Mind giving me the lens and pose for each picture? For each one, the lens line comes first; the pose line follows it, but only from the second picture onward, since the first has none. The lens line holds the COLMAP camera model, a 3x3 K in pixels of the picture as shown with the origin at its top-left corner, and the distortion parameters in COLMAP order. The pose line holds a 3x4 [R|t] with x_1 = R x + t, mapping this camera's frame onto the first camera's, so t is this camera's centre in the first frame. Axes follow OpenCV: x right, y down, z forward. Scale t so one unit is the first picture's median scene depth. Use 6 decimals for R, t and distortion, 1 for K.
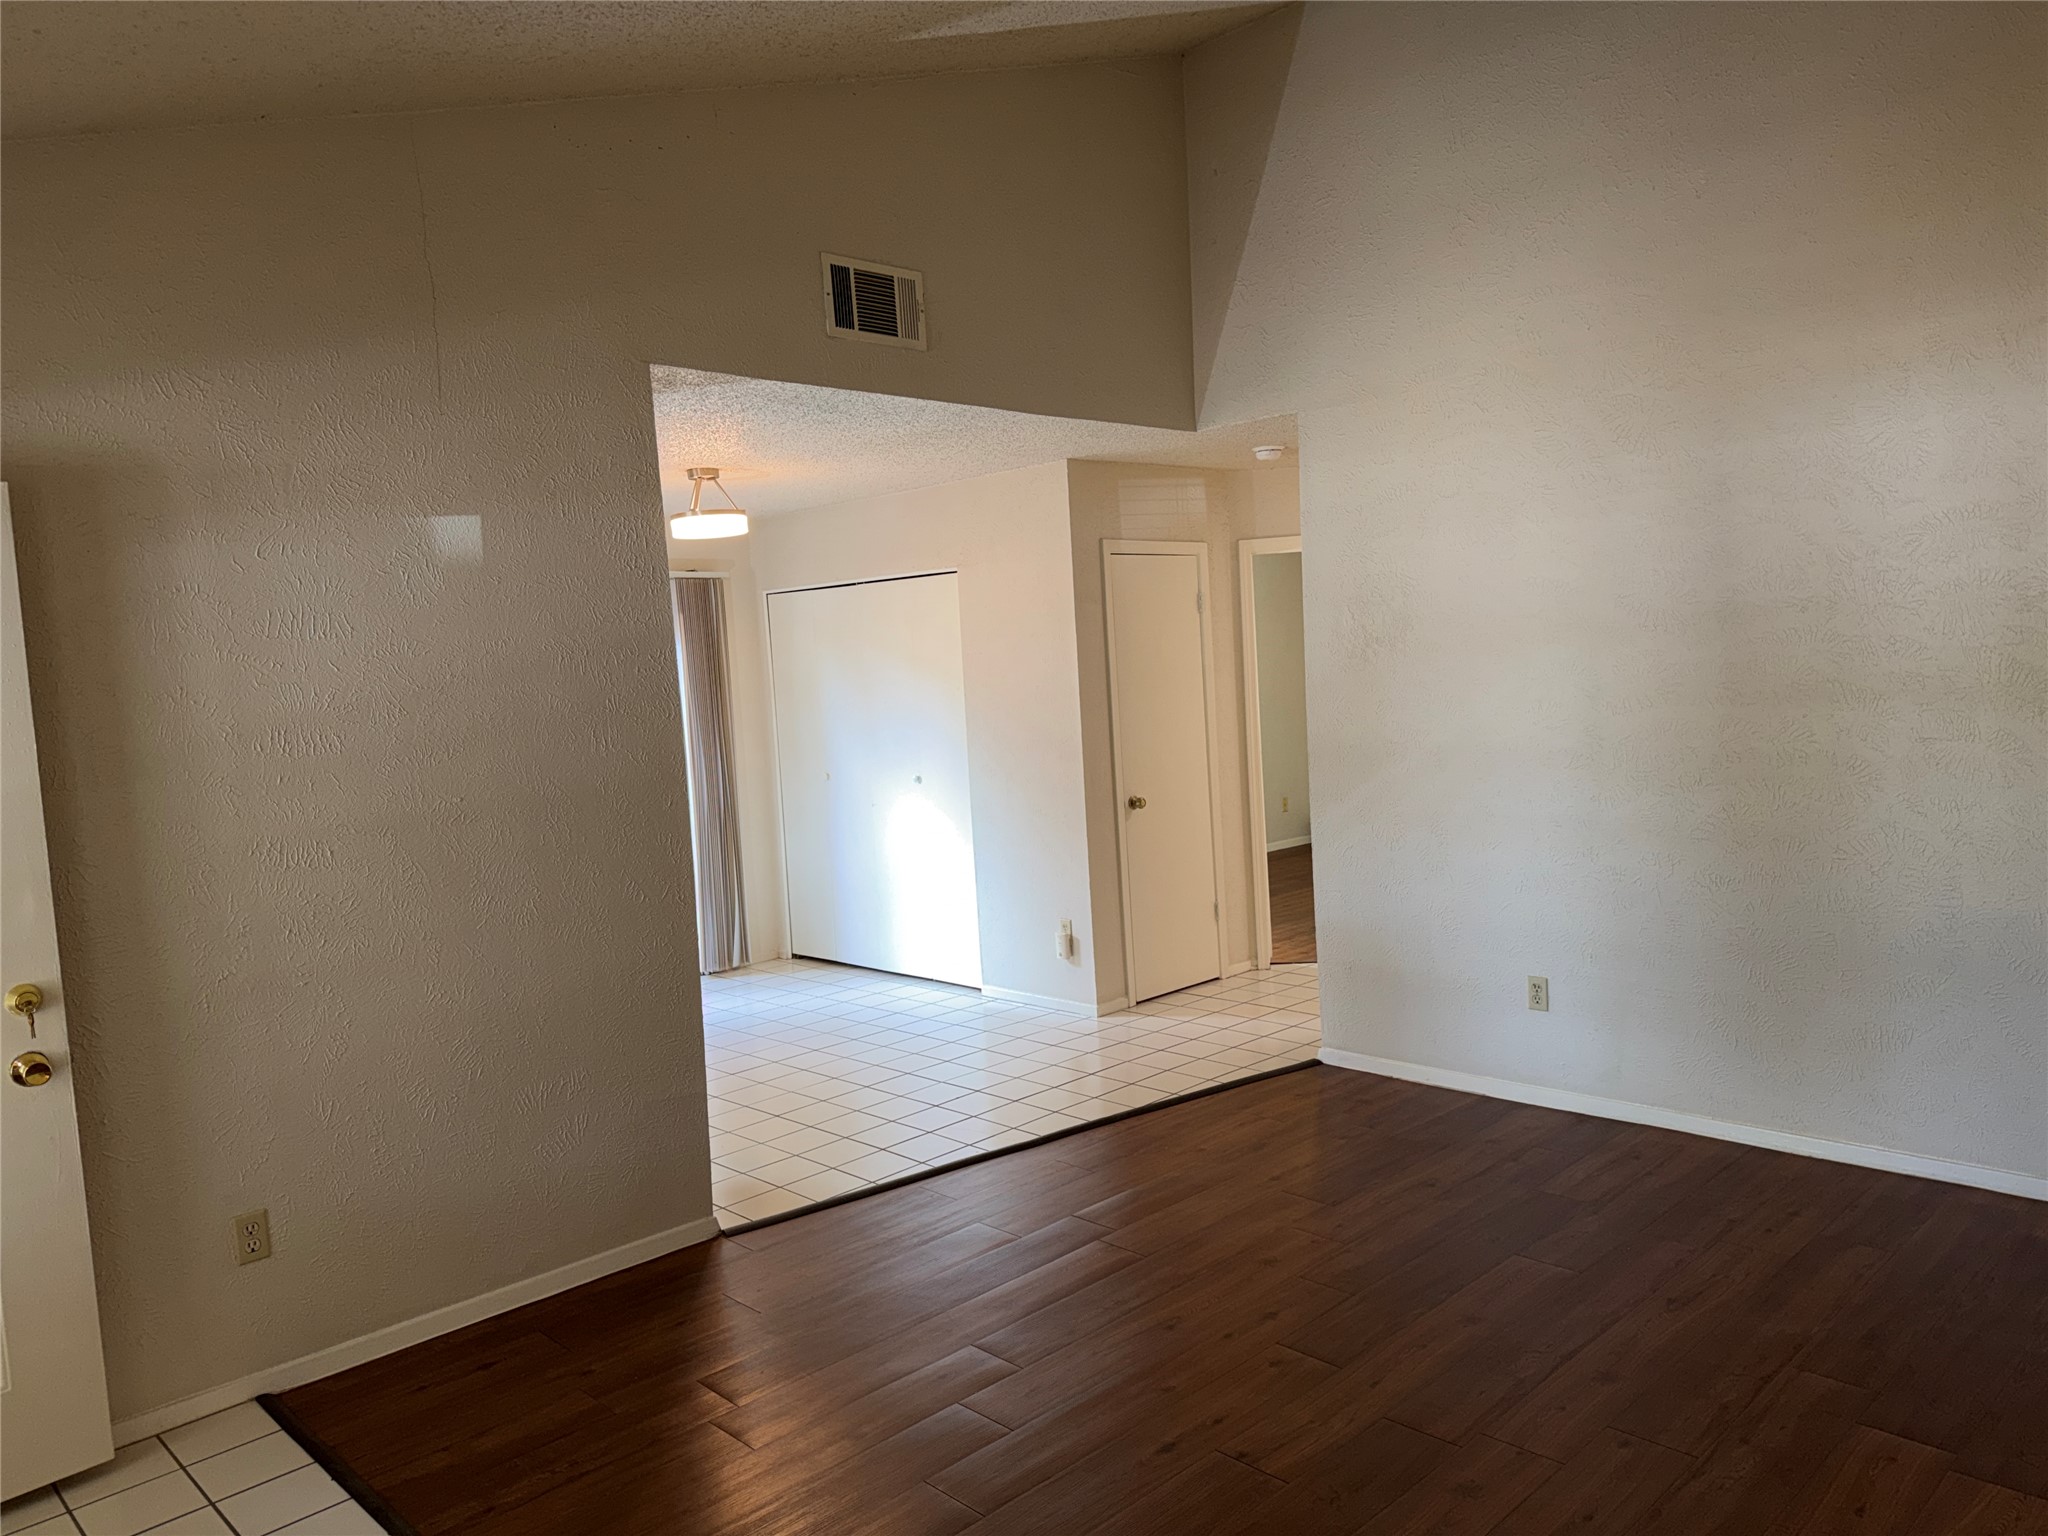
lens RADIAL K [[1455.4, 0, 1016.9], [0, 1455.4, 770.2], [0, 0, 1]] dist [0.082837, -0.114561]
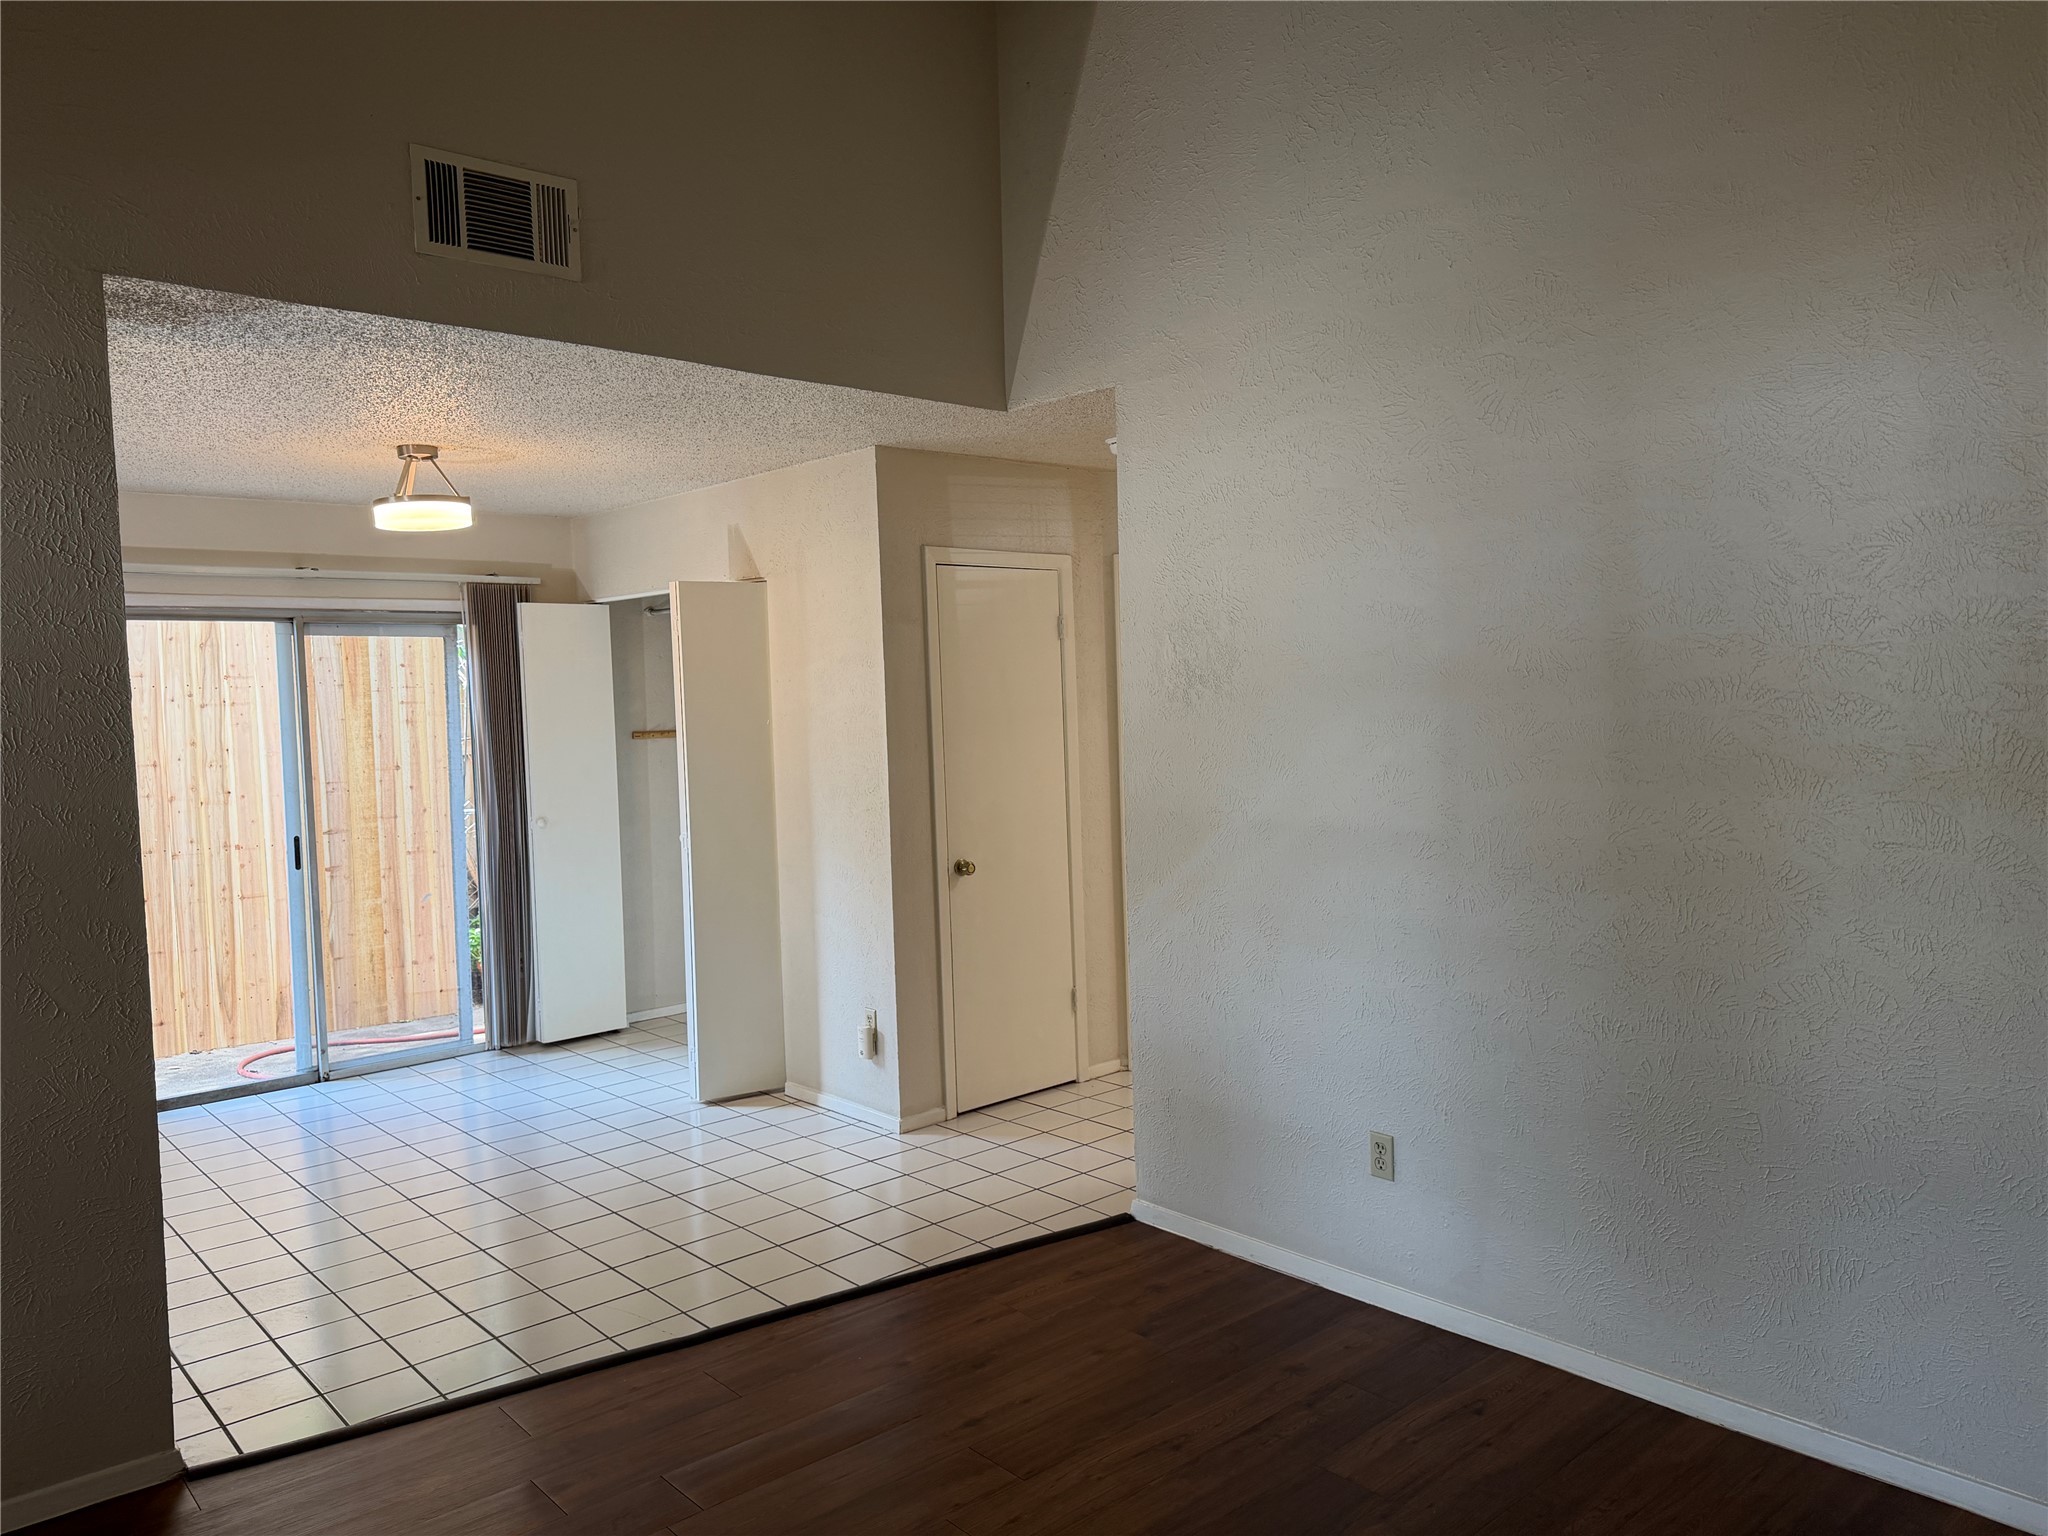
lens RADIAL K [[1466.5, 0, 1024.0], [0, 1466.5, 768.0], [0, 0, 1]] dist [0.140594, -0.189615]
pose [[0.998661, 0.026727, -0.044284, 0.183463], [-0.027512, 0.999473, -0.017201, -0.025114], [0.043801, 0.018396, 0.998871, 0.212035]]
